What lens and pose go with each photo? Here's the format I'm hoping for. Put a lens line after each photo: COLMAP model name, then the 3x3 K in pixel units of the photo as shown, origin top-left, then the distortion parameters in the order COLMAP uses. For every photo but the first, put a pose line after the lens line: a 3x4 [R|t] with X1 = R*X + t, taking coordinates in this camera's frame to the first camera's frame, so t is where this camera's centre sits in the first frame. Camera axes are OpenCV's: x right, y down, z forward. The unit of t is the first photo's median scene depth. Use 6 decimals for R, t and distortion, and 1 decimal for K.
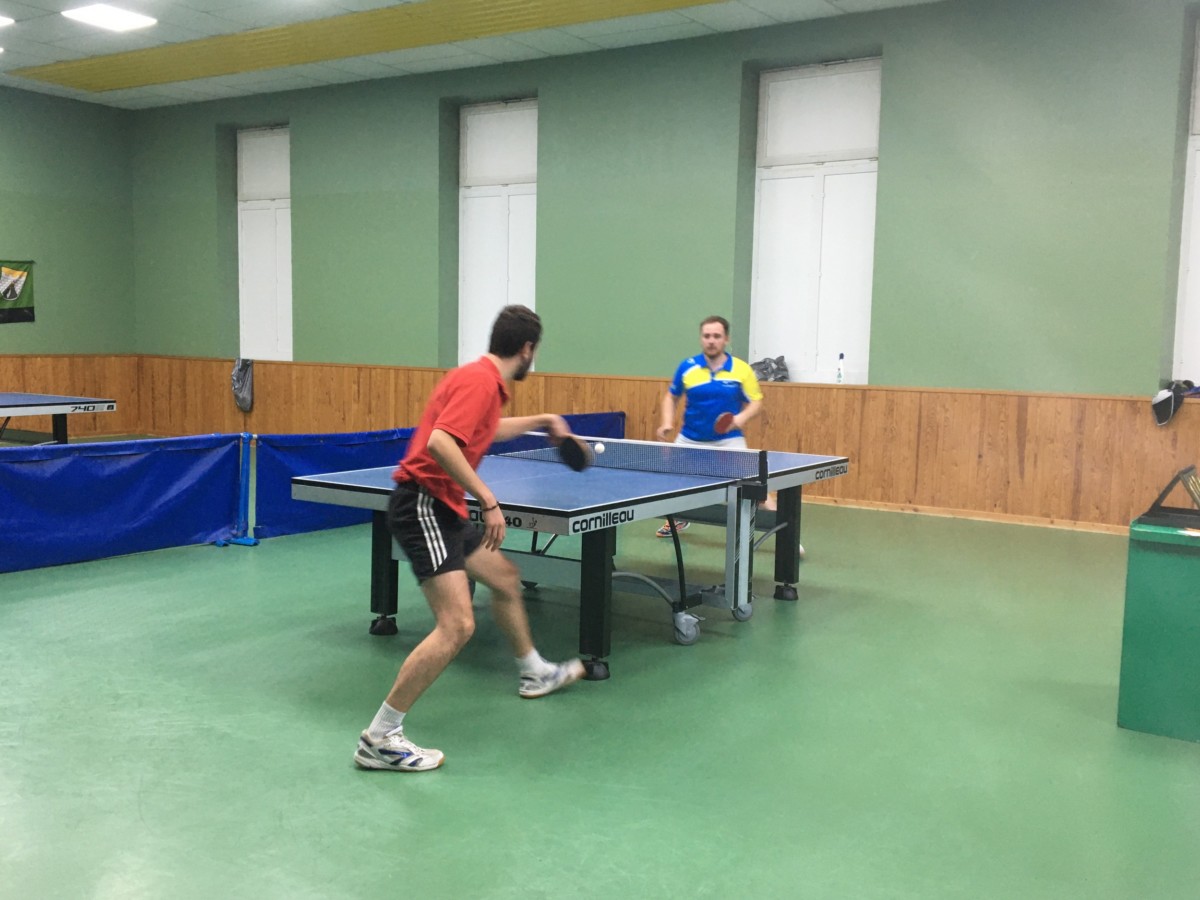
lens RADIAL K [[1184.0, 0, 616.0], [0, 1184.0, 472.9], [0, 0, 1]] dist [0.051092, 0.000000]
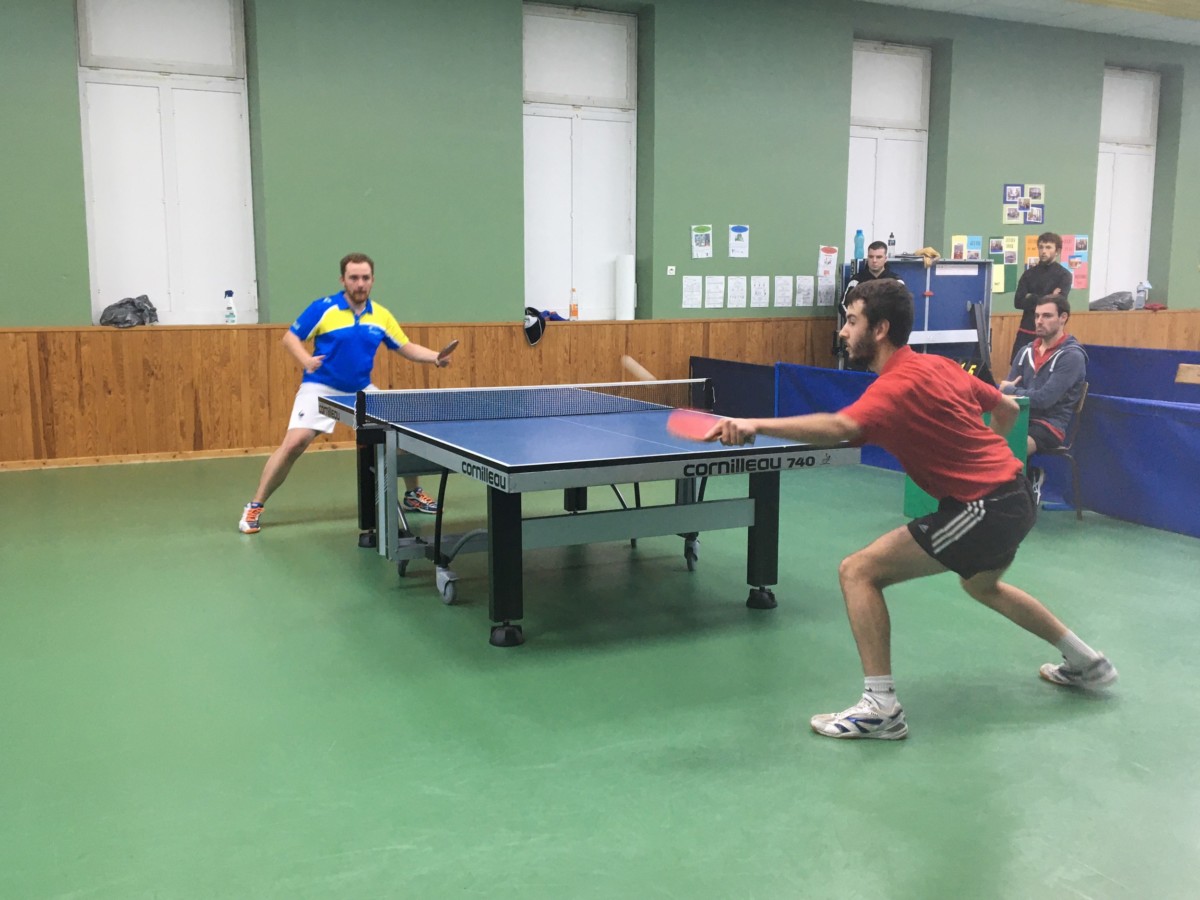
lens RADIAL K [[1184.0, 0, 594.7], [0, 1184.0, 467.9], [0, 0, 1]] dist [0.051092, 0.000000]
pose [[0.496037, -0.154224, 0.854495, -0.809418], [0.104774, 0.987540, 0.117415, -0.074384], [-0.861957, 0.031287, 0.506015, 0.497870]]
